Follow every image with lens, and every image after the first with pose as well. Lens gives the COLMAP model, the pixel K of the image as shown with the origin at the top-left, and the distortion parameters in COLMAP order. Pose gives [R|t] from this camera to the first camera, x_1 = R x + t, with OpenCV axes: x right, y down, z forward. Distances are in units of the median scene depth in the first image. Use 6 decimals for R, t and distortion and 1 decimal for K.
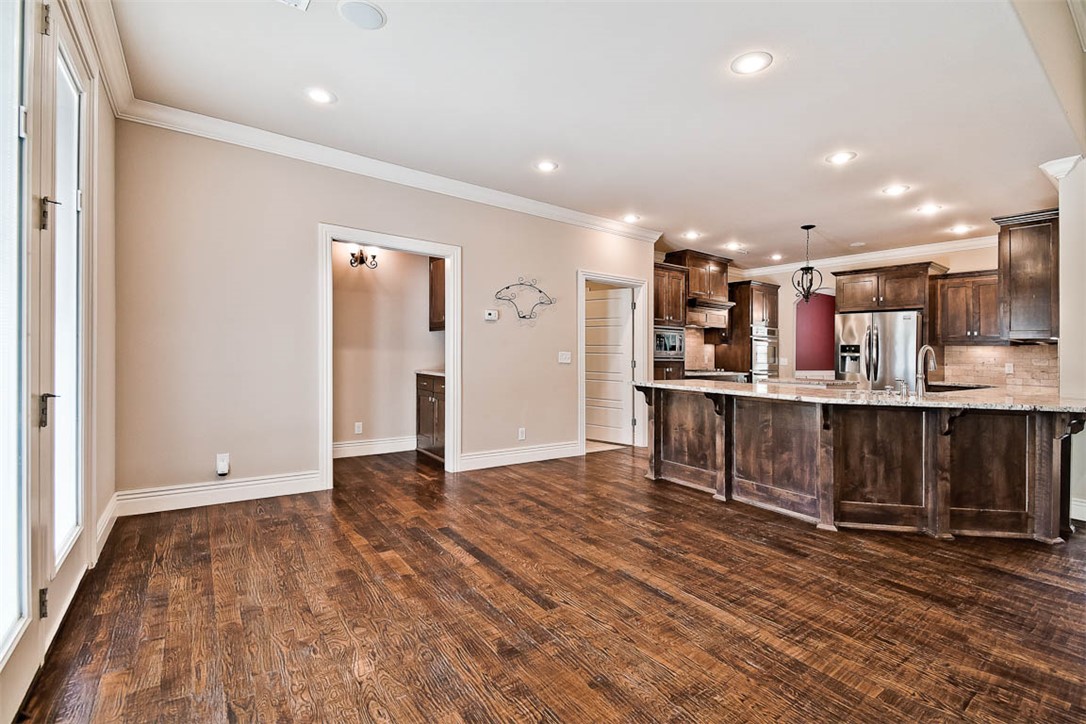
lens RADIAL K [[475.7, 0, 540.6], [0, 475.7, 353.1], [0, 0, 1]] dist [0.009677, -0.013669]
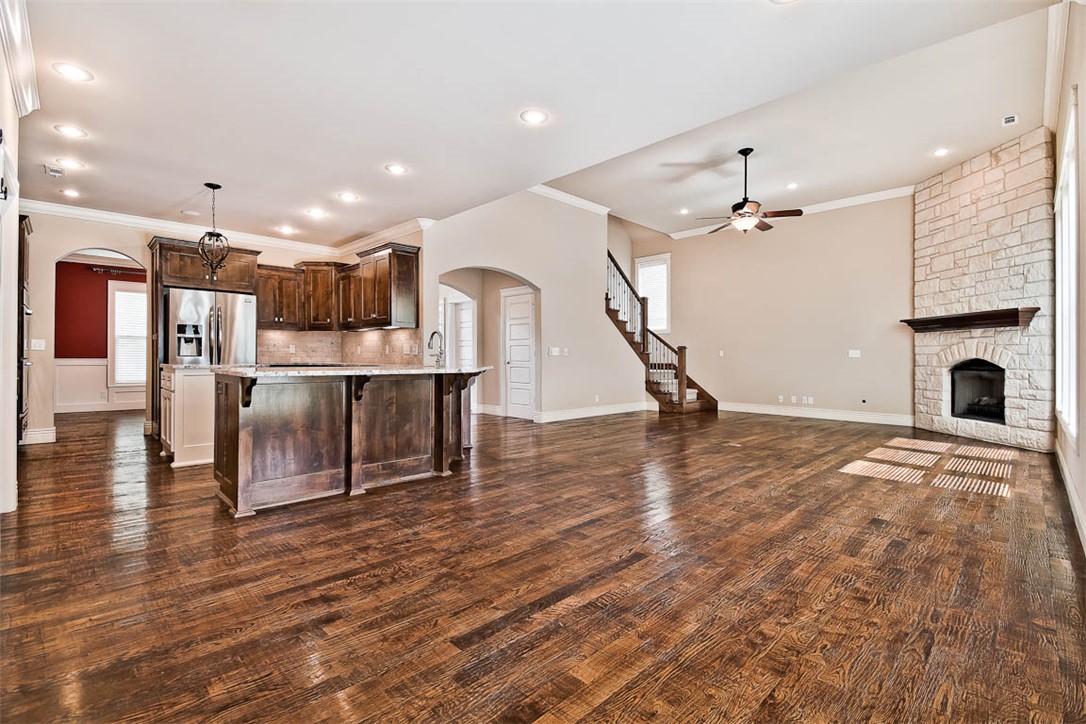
lens RADIAL K [[498.7, 0, 557.9], [0, 498.7, 340.2], [0, 0, 1]] dist [0.001149, -0.015459]
pose [[-0.176077, 0.004342, 0.984367, -0.680790], [-0.012771, 0.999896, -0.006695, 0.016789], [-0.984294, -0.013750, -0.176003, 0.857216]]
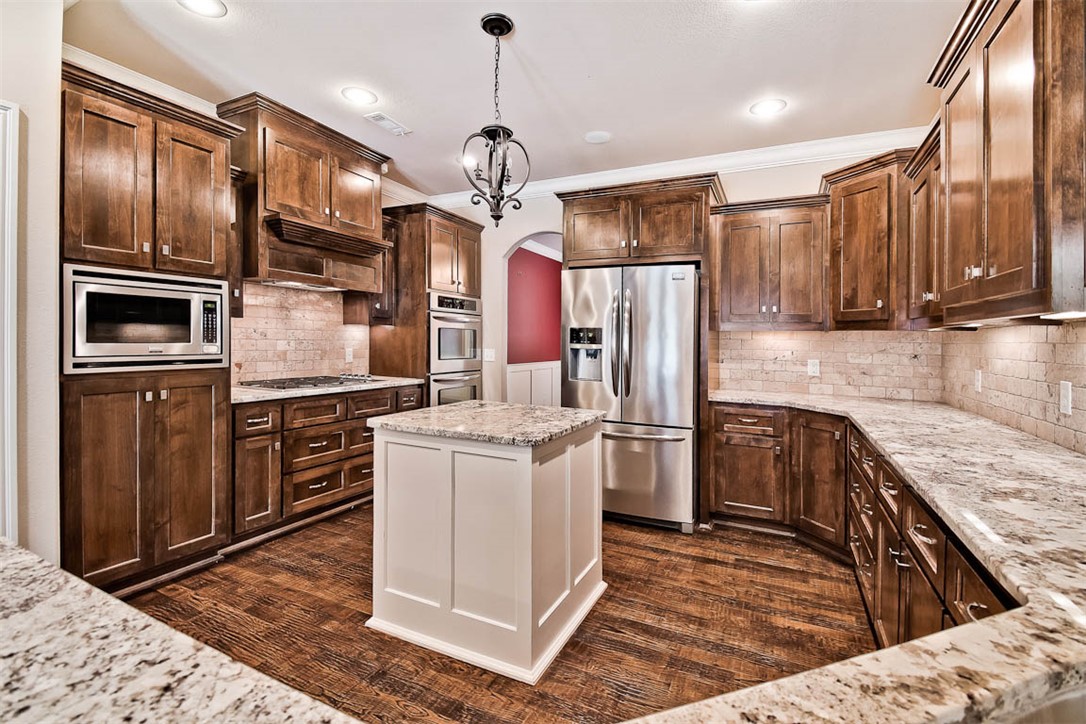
lens RADIAL K [[475.7, 0, 540.6], [0, 475.7, 353.1], [0, 0, 1]] dist [0.009677, -0.013669]
pose [[0.880303, -0.022300, 0.473888, 0.633429], [0.002819, 0.999123, 0.041779, -0.019380], [-0.474404, -0.035442, 0.879593, 0.996595]]
